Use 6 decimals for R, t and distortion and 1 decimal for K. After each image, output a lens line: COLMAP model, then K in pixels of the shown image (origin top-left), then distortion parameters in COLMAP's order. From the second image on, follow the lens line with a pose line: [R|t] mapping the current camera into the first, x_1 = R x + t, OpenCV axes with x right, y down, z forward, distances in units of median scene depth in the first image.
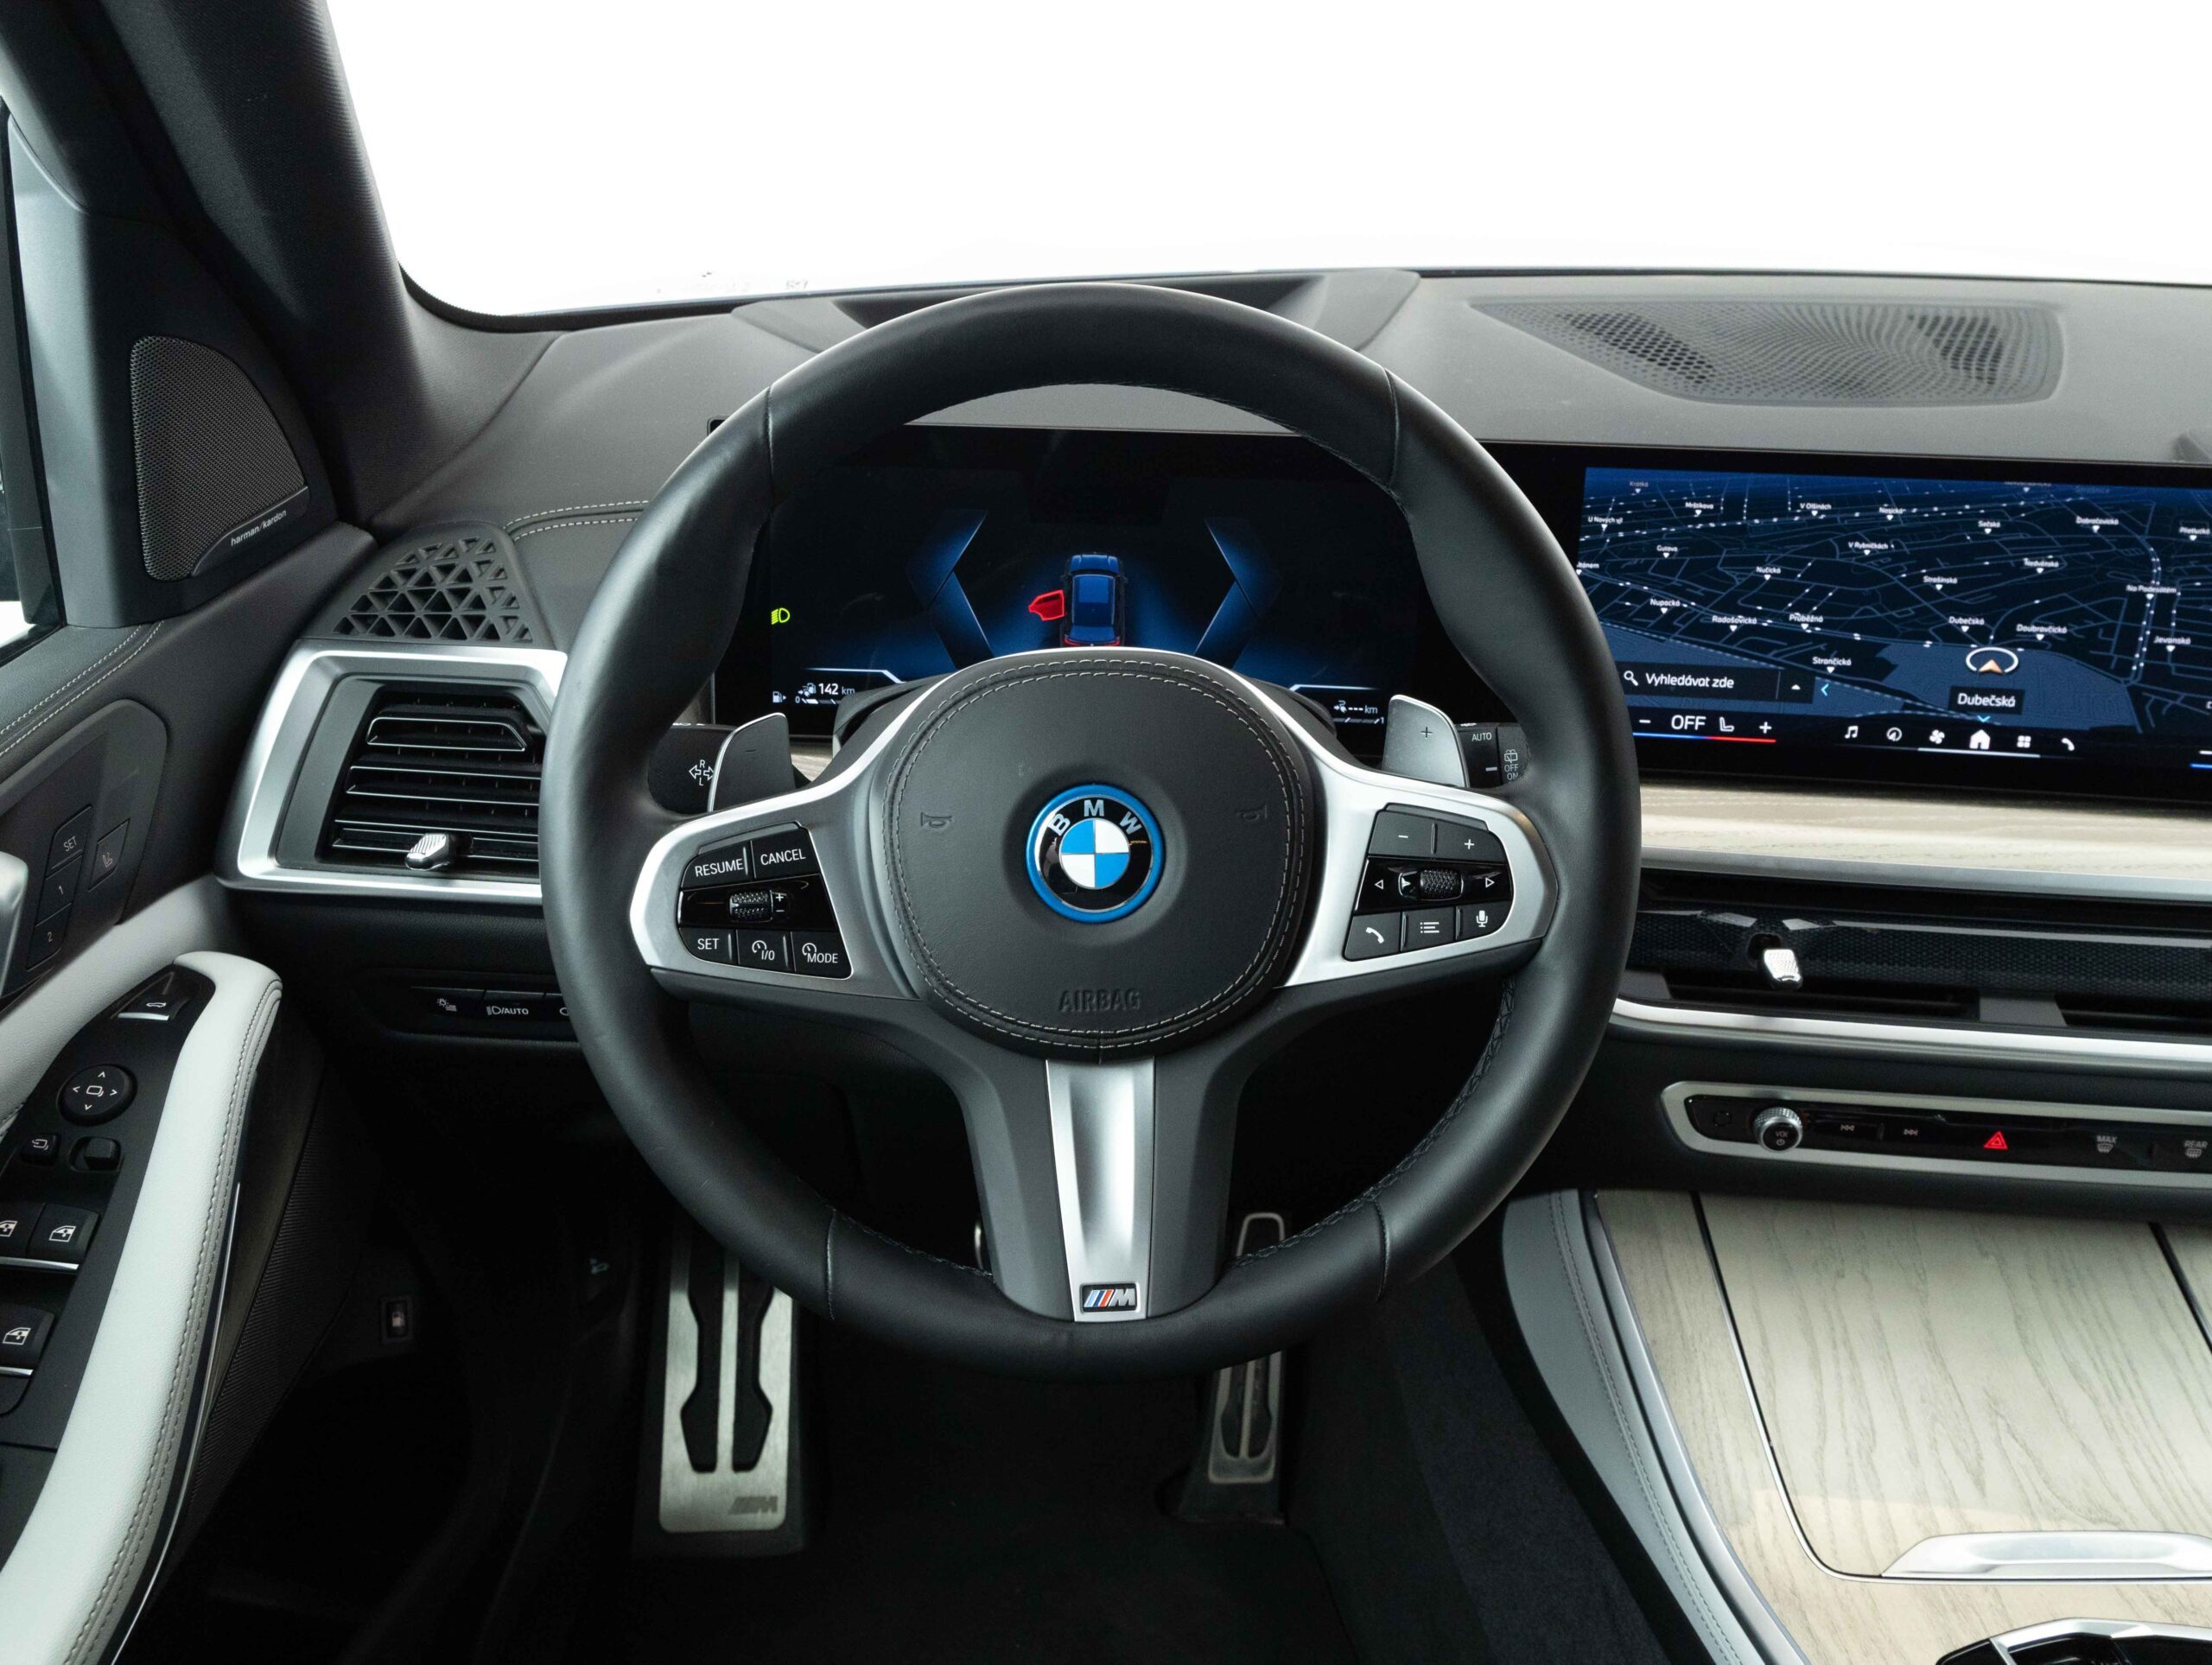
lens RADIAL K [[1845.0, 0, 1107.4], [0, 1845.0, 824.4], [0, 0, 1]] dist [0.006542, 0.011663]
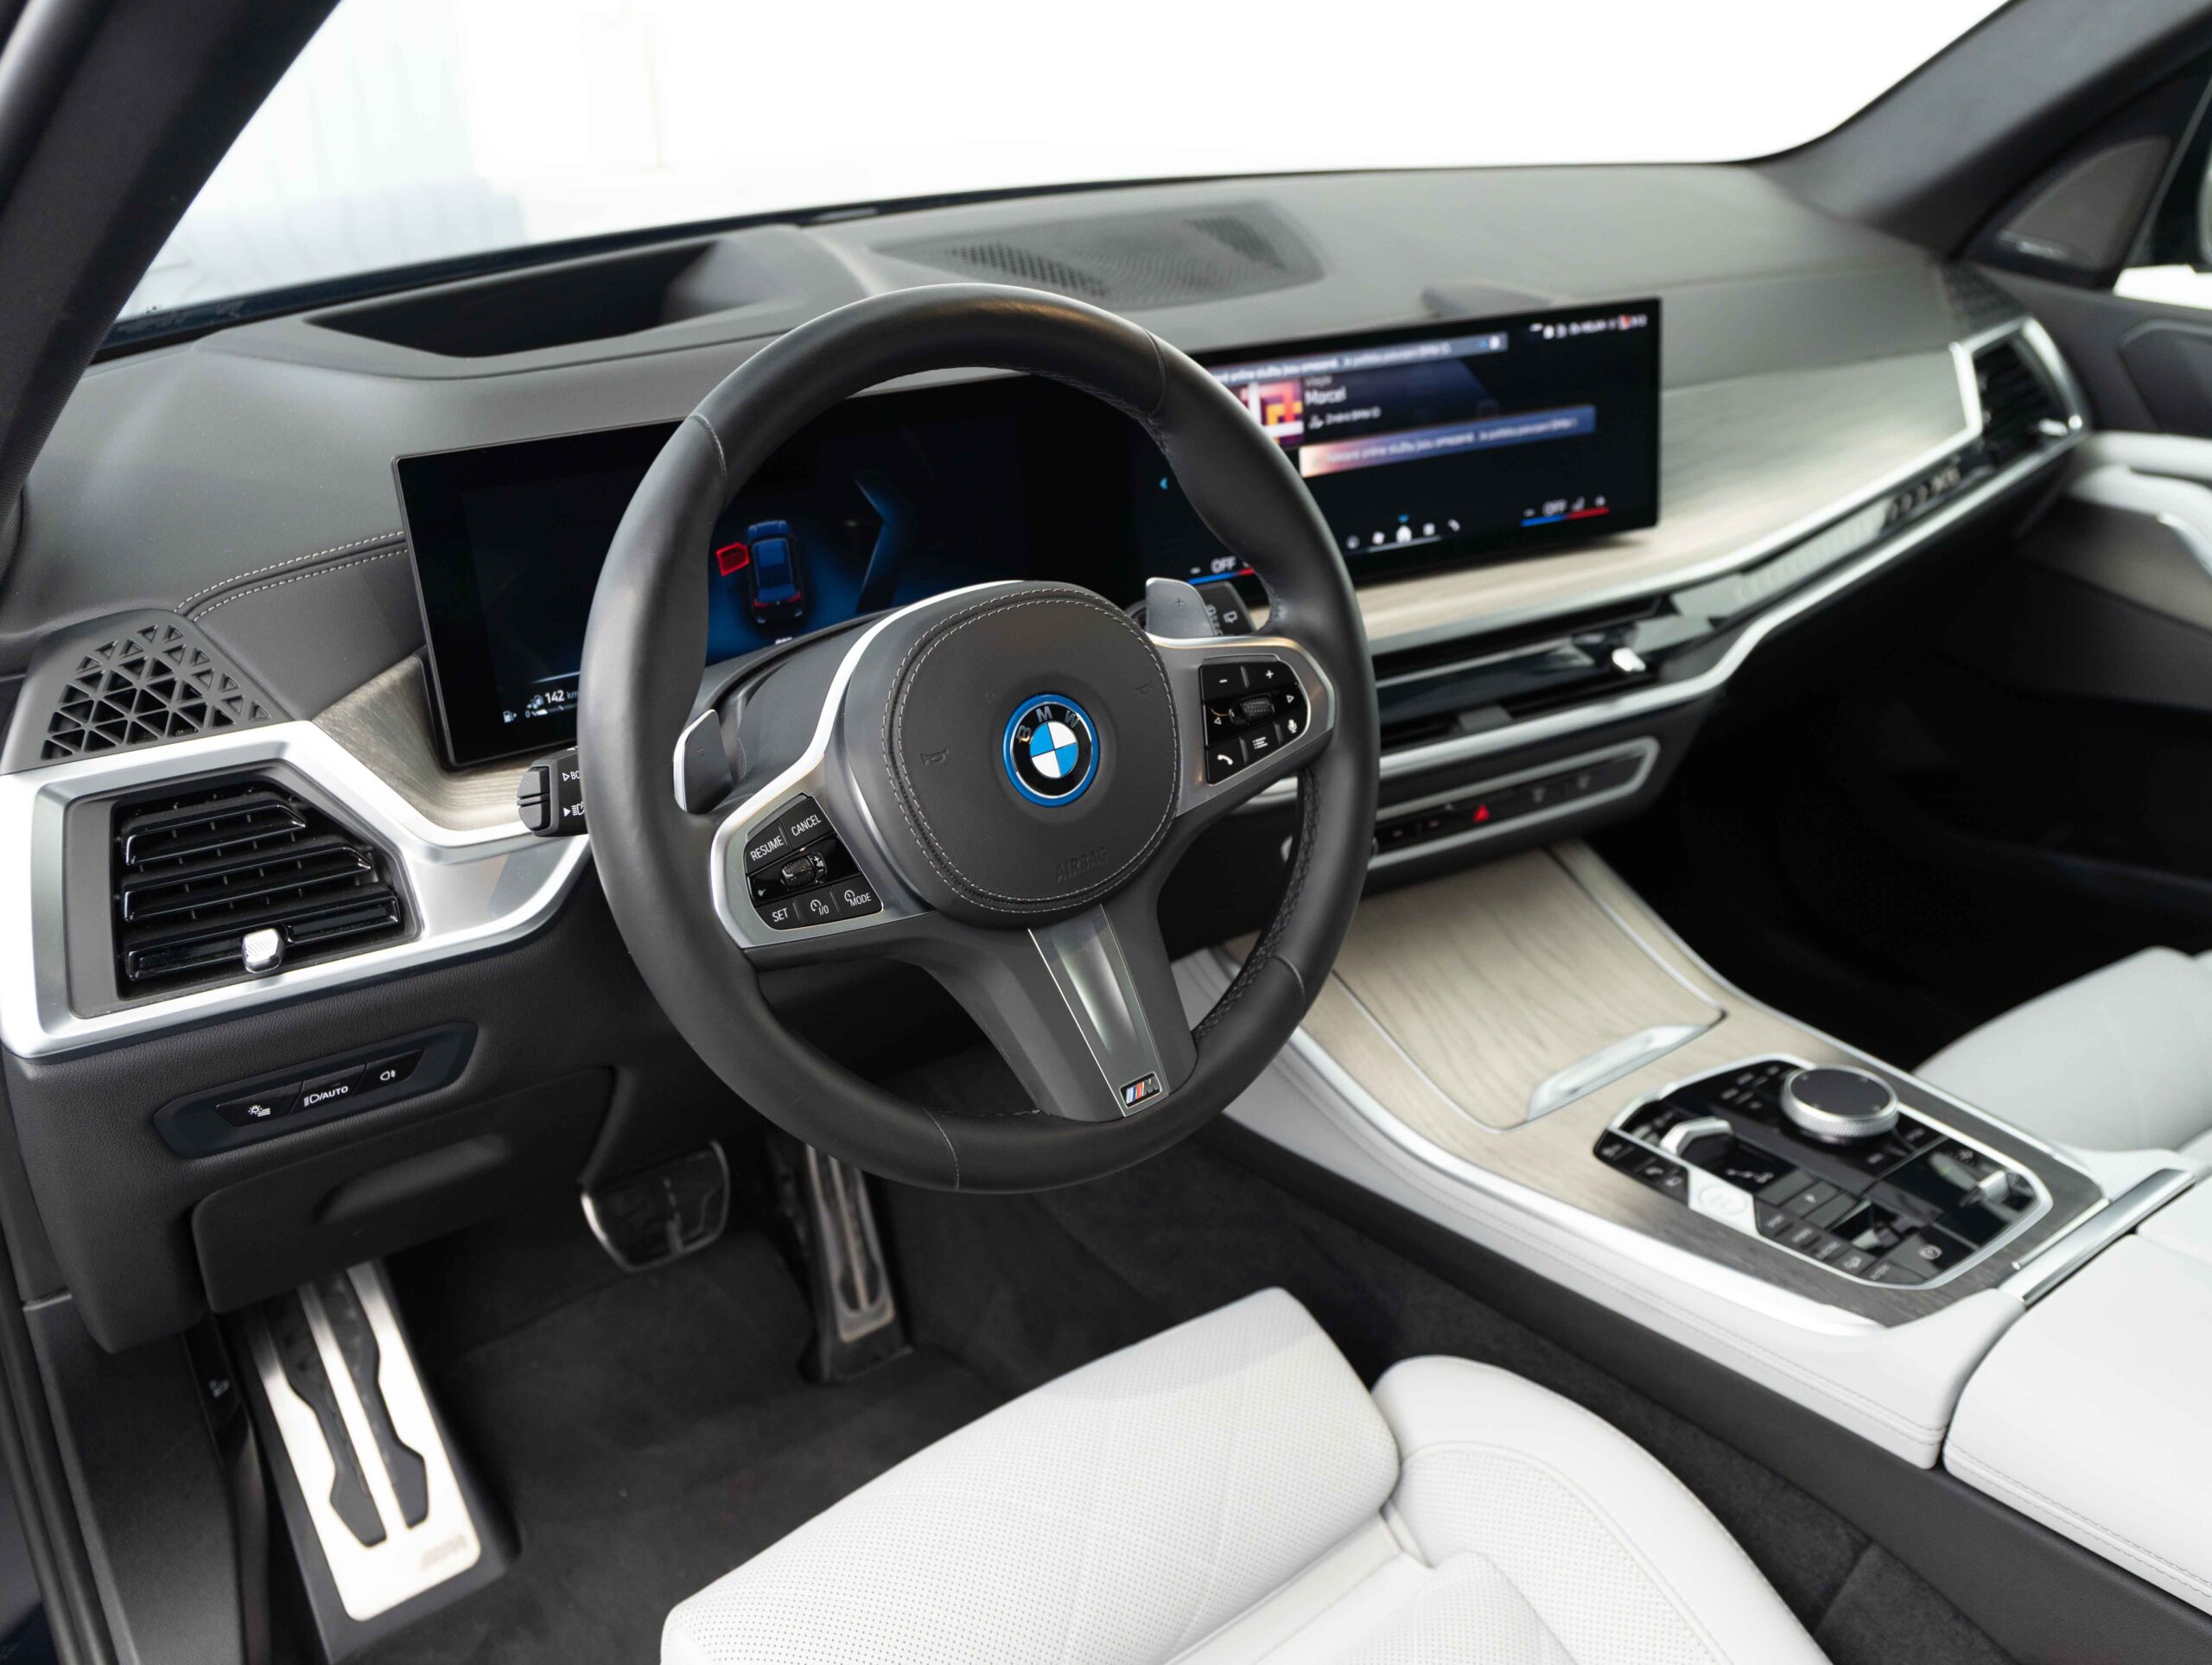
lens RADIAL K [[1855.5, 0, 1099.7], [0, 1855.5, 826.0], [0, 0, 1]] dist [0.019939, -0.013425]
pose [[0.821822, -0.268439, 0.502543, -0.466677], [0.240849, 0.963046, 0.120556, -0.058528], [-0.516334, 0.021961, 0.856106, -0.054558]]
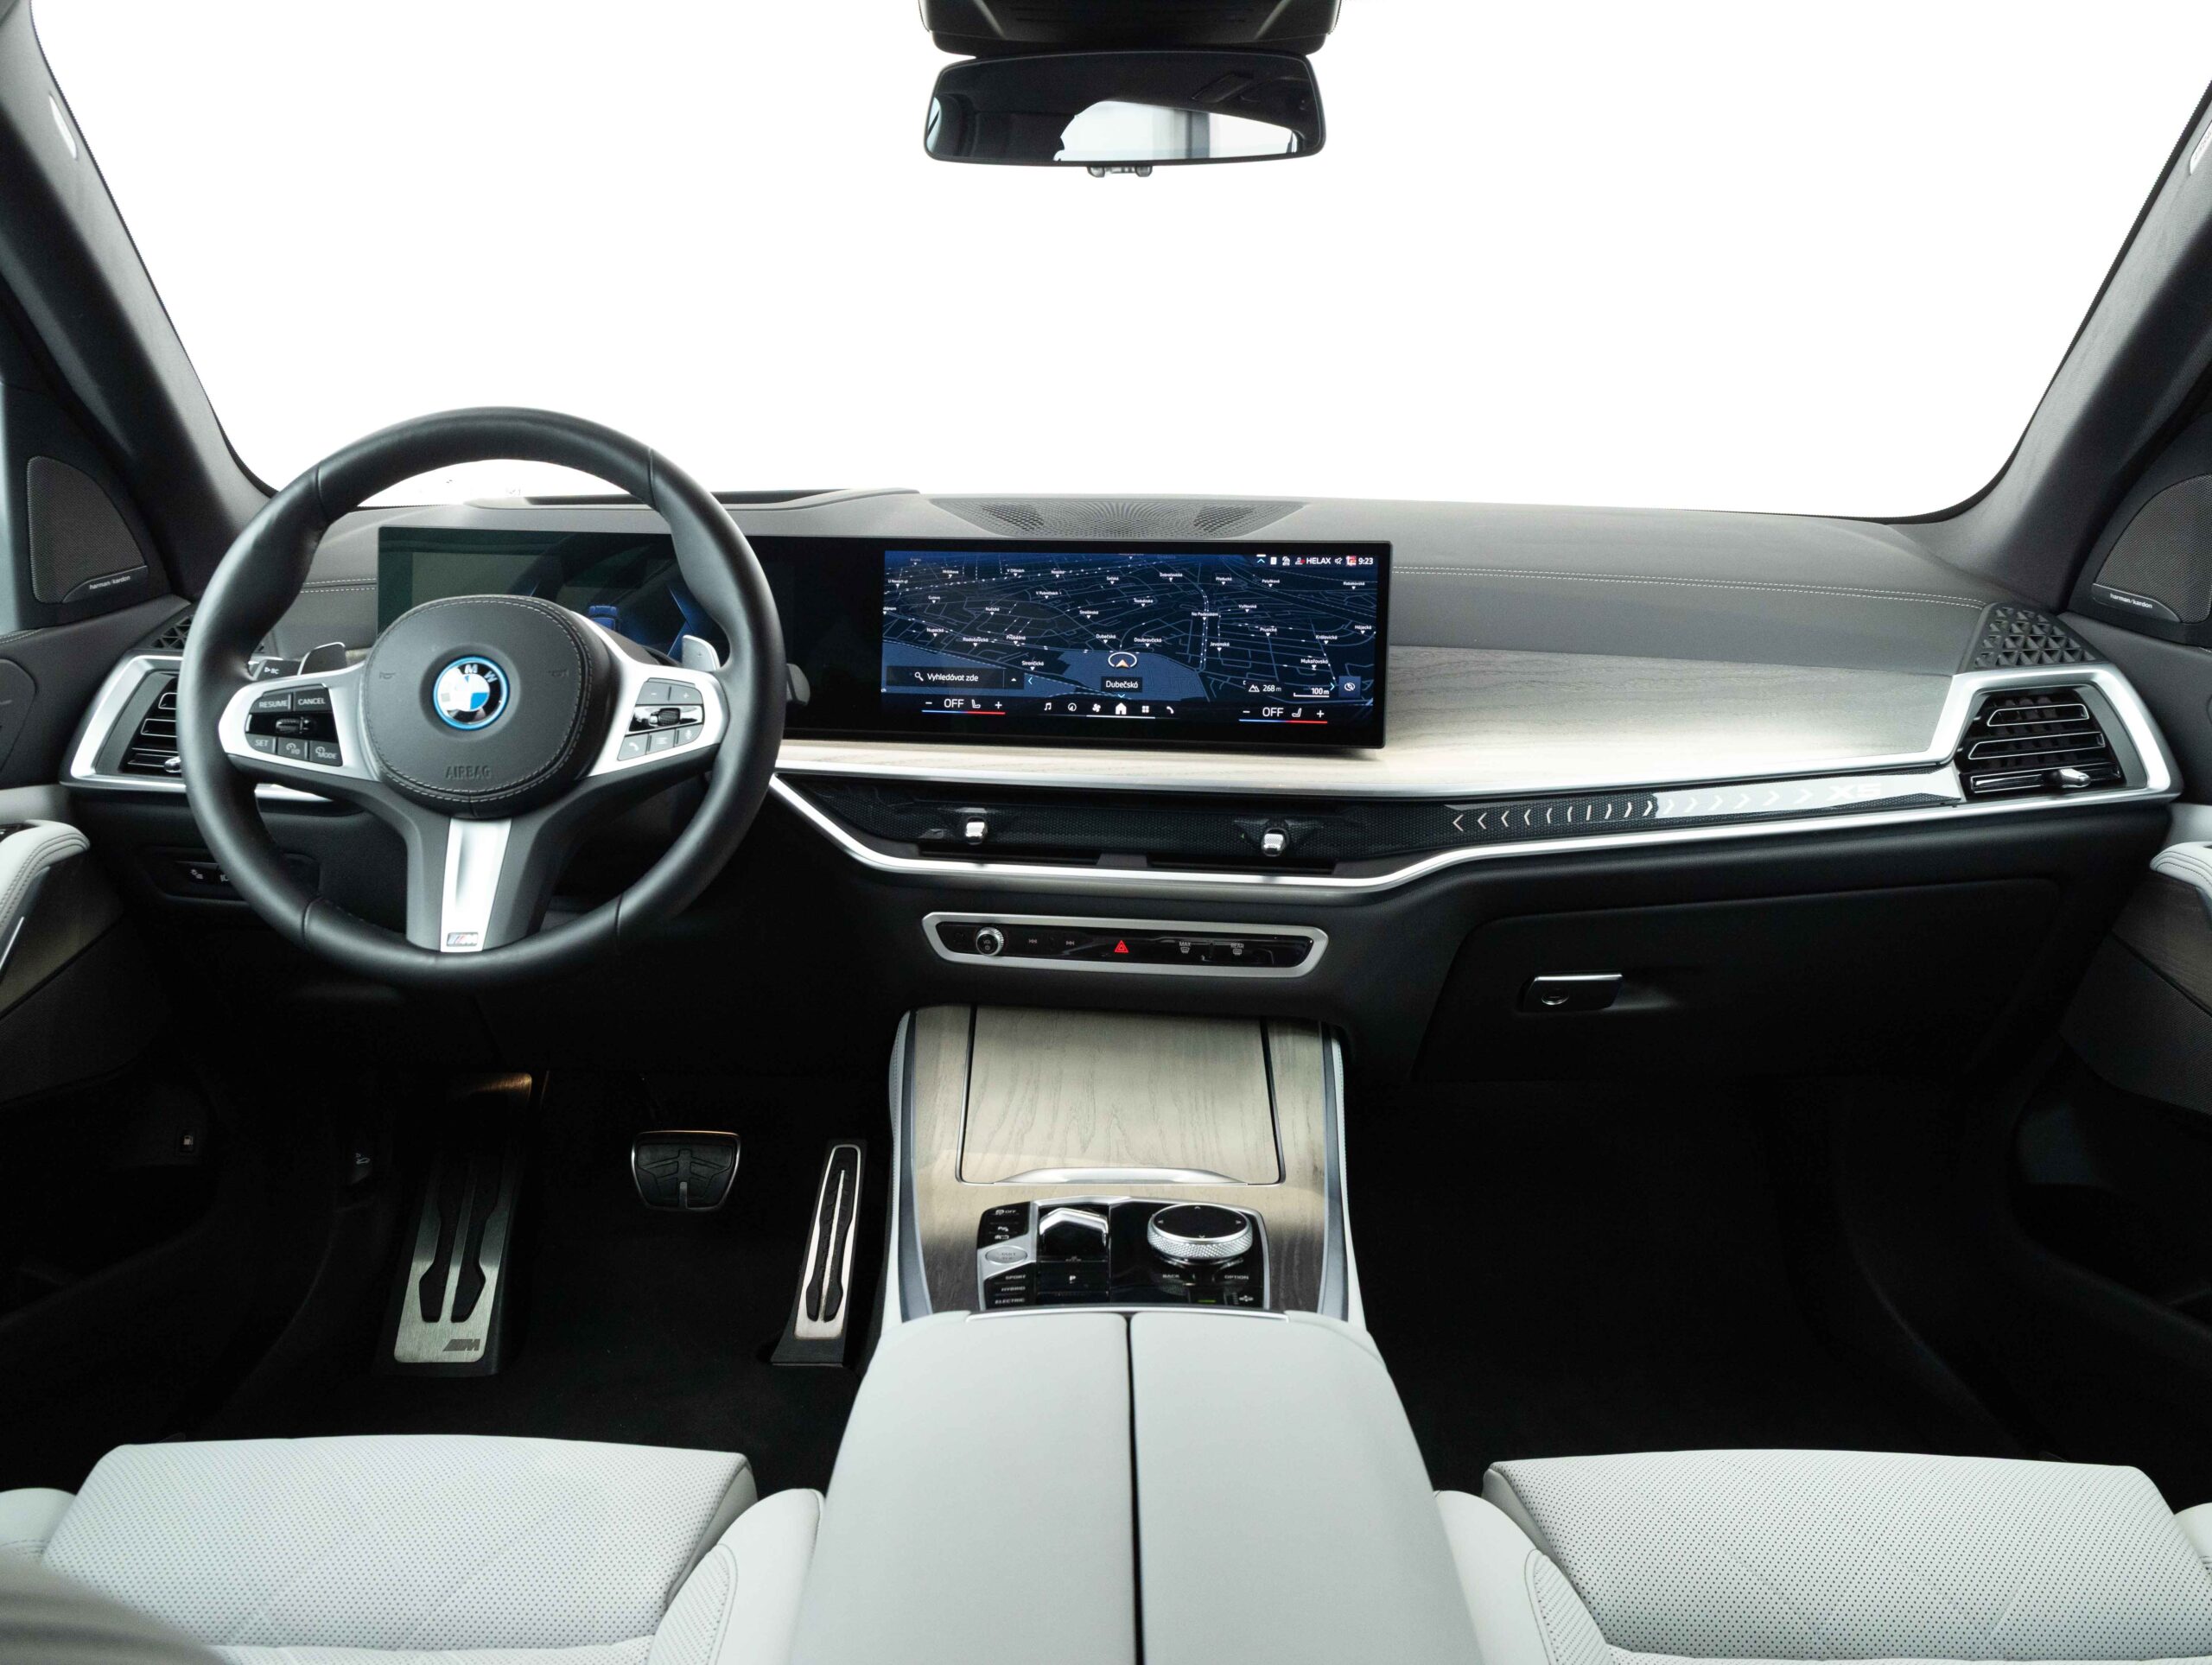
lens RADIAL K [[1632.8, 0, 1090.0], [0, 1632.8, 818.3], [0, 0, 1]] dist [-0.001630, -0.016378]
pose [[0.999305, 0.002993, -0.037157, 0.506125], [-0.010379, 0.979693, -0.200237, 0.345360], [0.035804, 0.200483, 0.979043, -0.407877]]
